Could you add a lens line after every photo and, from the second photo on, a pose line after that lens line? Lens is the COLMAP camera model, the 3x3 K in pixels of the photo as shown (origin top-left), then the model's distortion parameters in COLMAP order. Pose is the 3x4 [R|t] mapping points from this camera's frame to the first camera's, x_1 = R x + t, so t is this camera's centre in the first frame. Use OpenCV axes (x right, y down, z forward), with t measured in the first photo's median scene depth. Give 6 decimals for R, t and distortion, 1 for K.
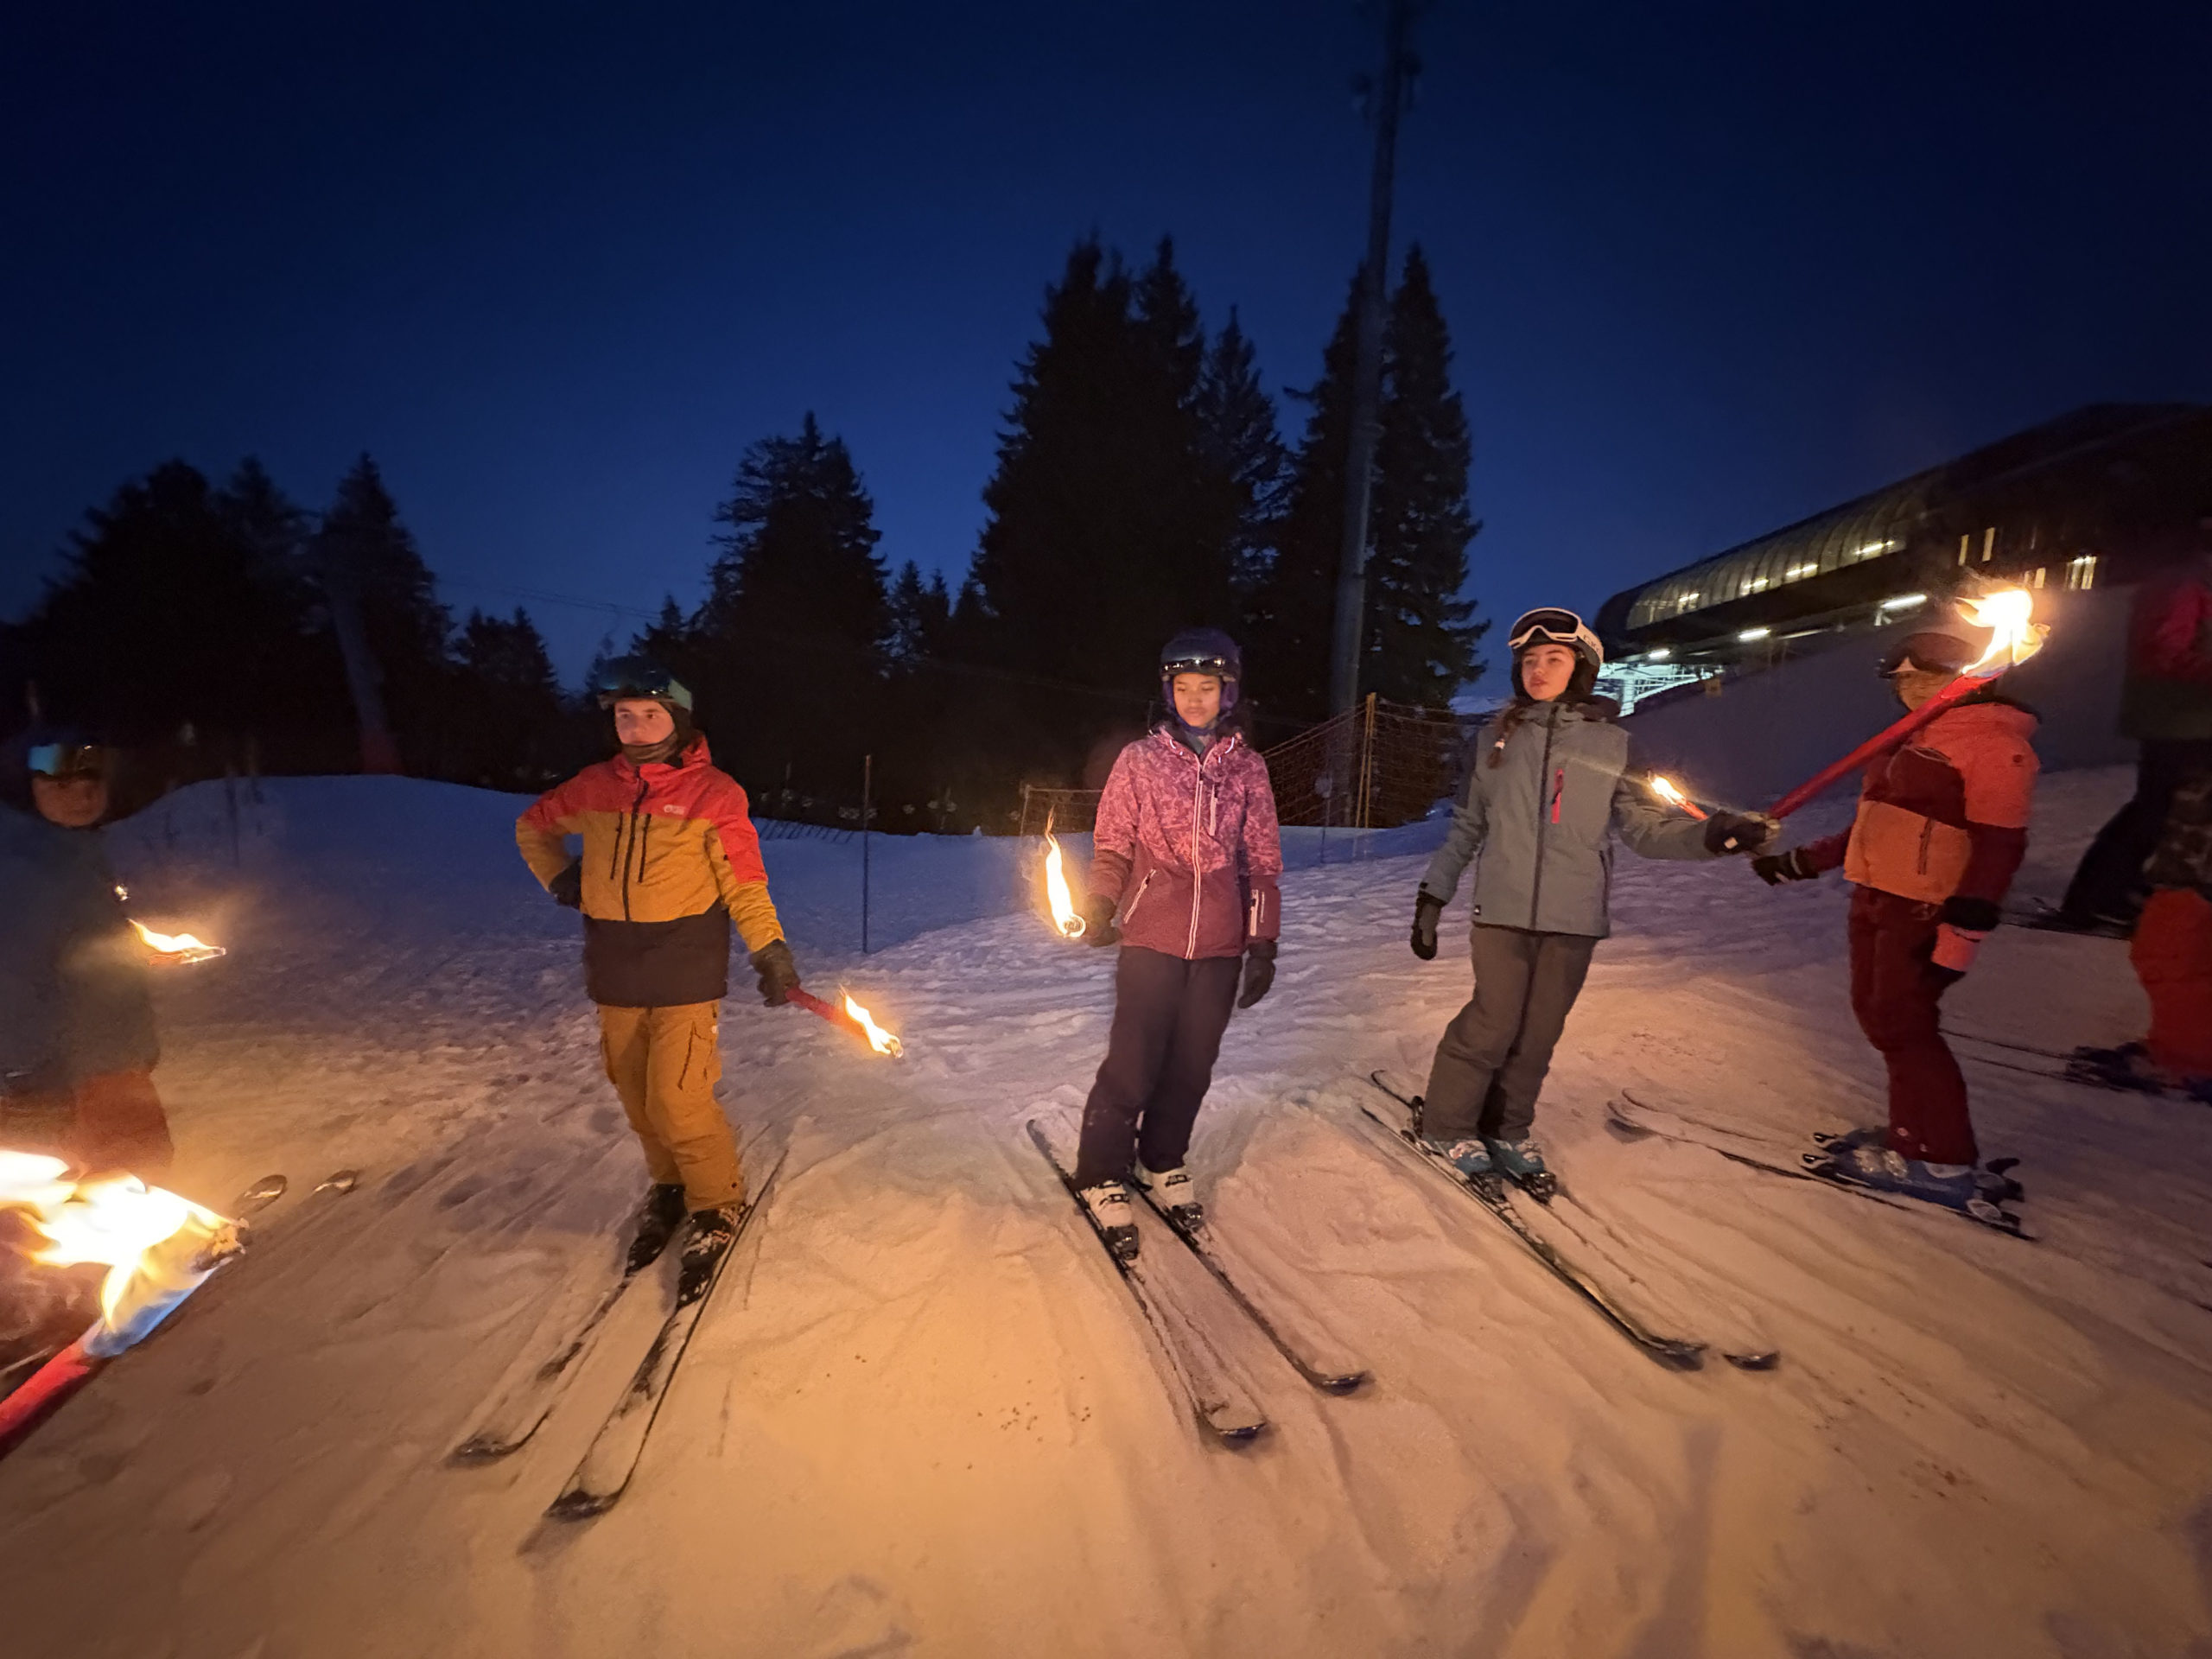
lens RADIAL K [[890.3, 0, 1115.2], [0, 890.3, 812.9], [0, 0, 1]] dist [-0.000361, 0.000010]
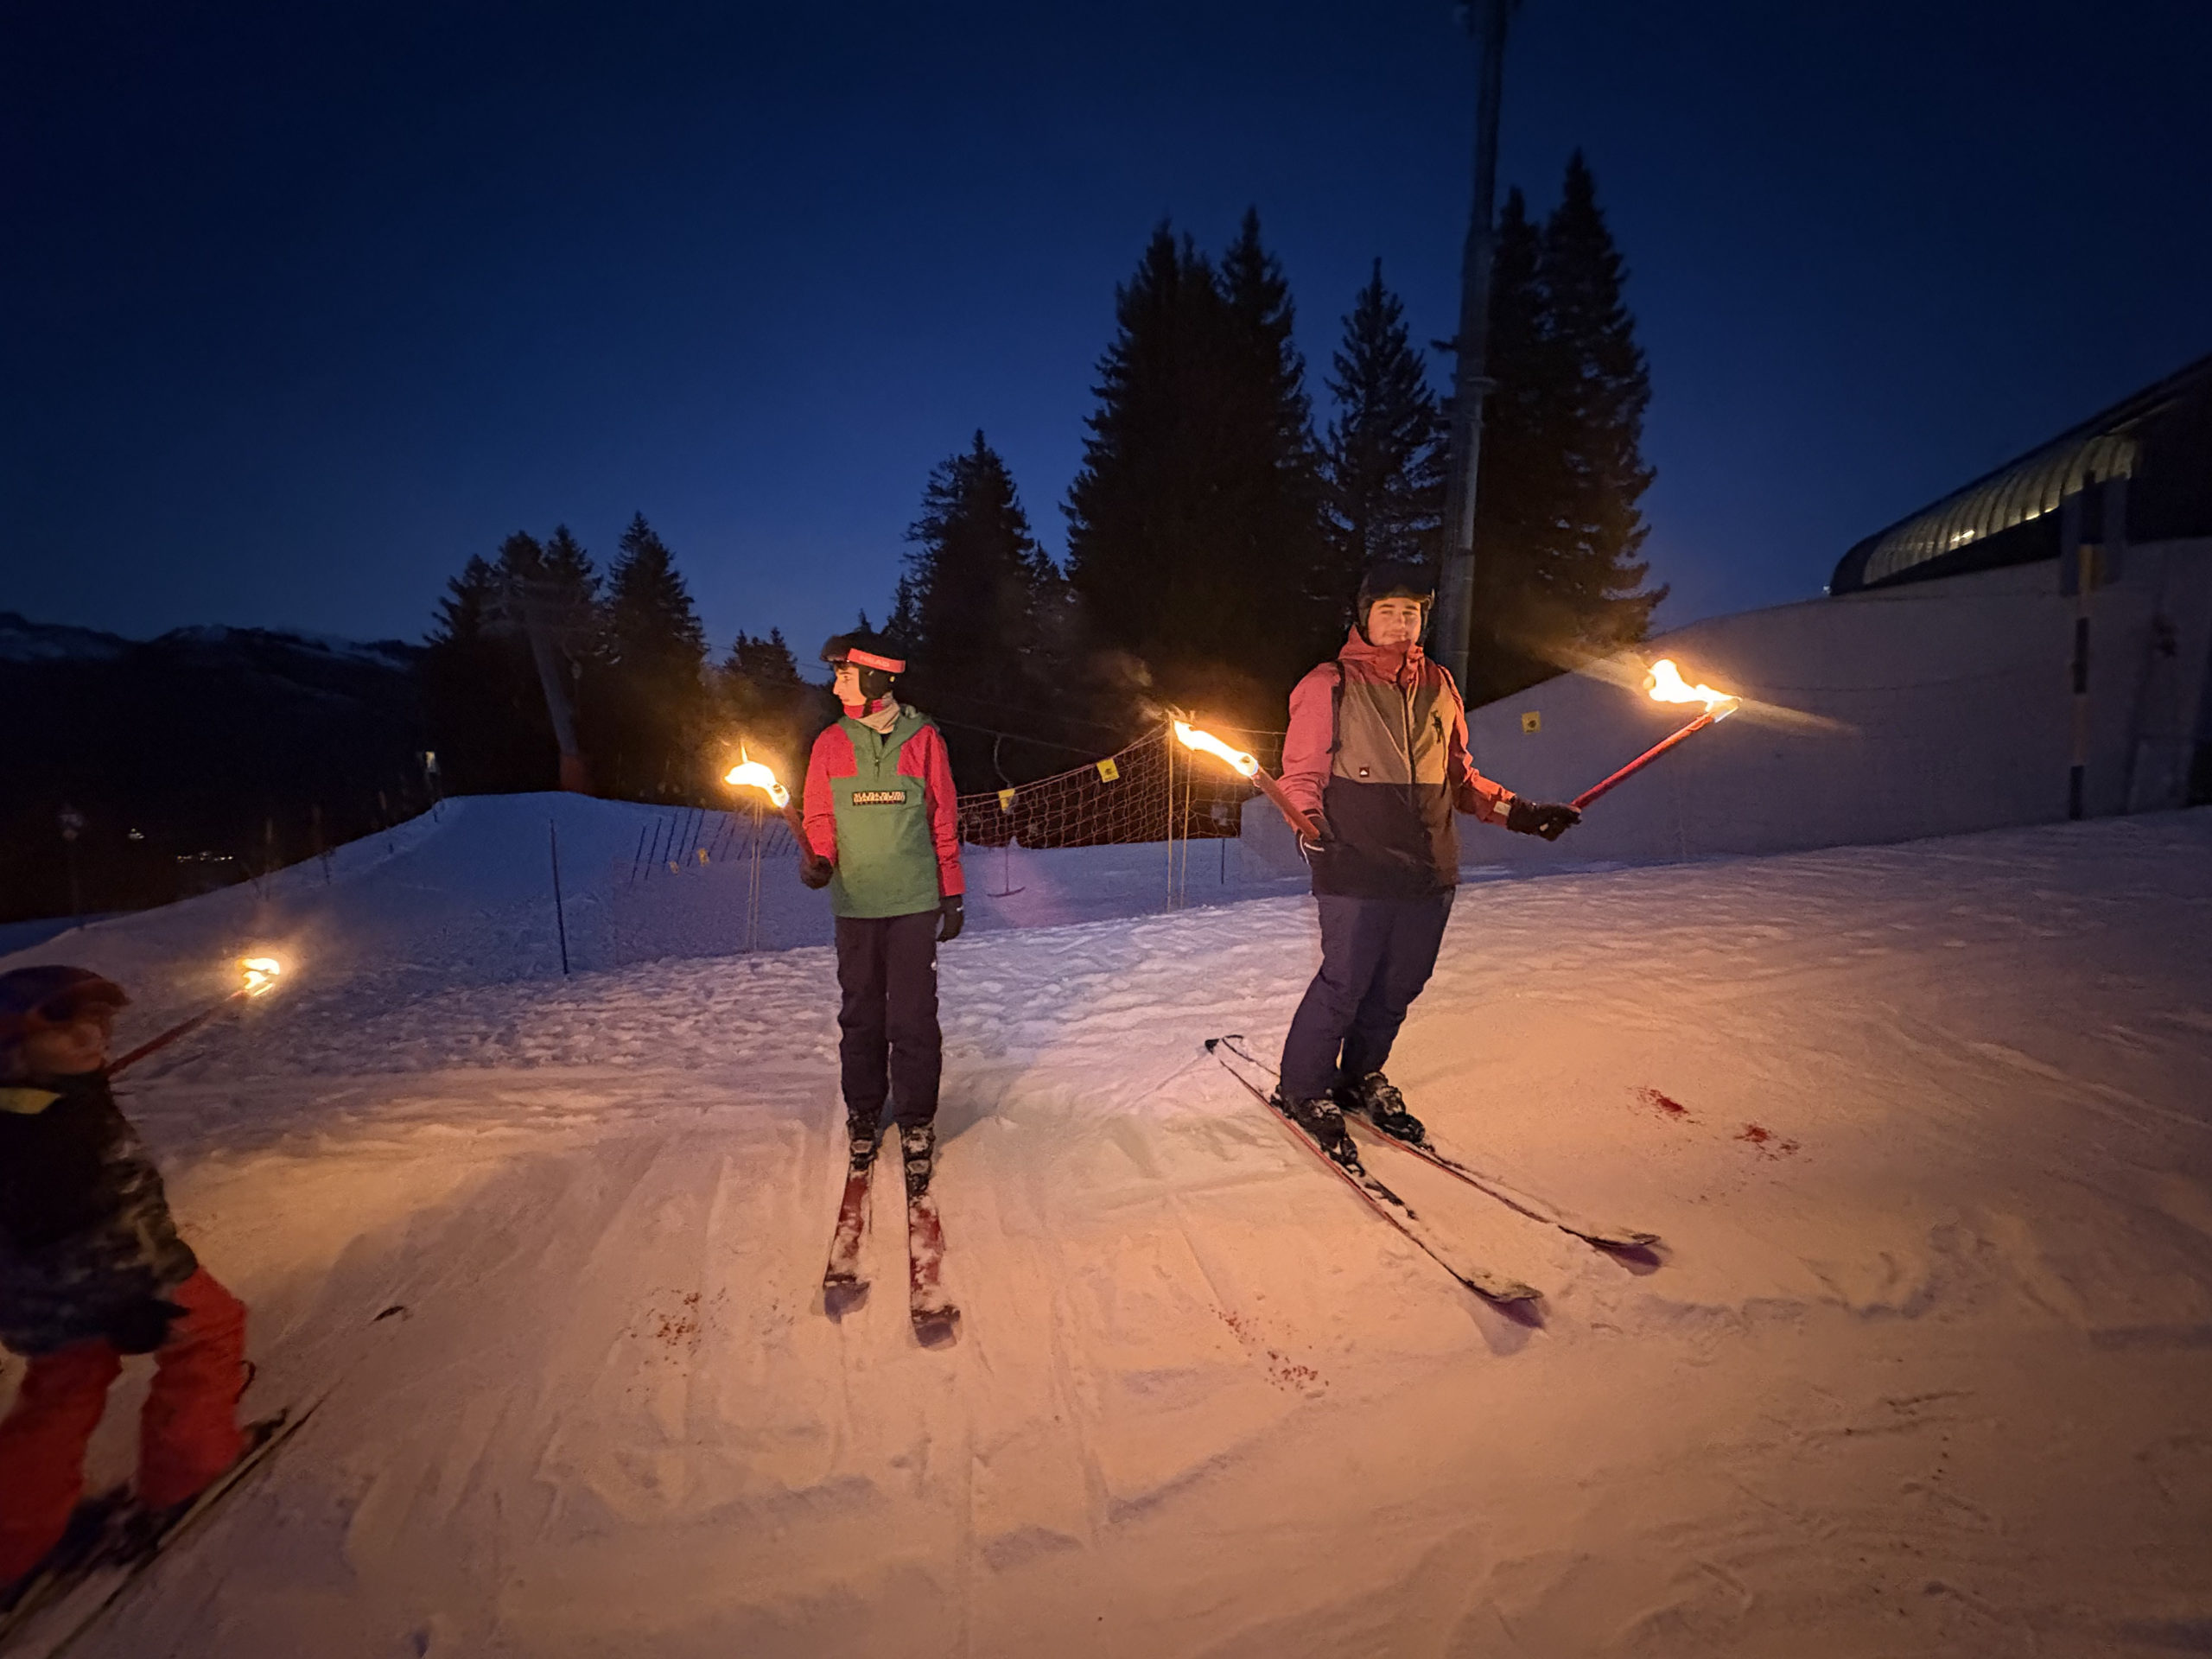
lens RADIAL K [[890.3, 0, 1117.4], [0, 890.3, 810.0], [0, 0, 1]] dist [-0.000361, 0.000010]
pose [[0.954317, 0.000544, -0.298796, 0.152451], [0.005847, 0.999773, 0.020495, -0.019779], [0.298739, -0.021306, 0.954097, 0.026755]]
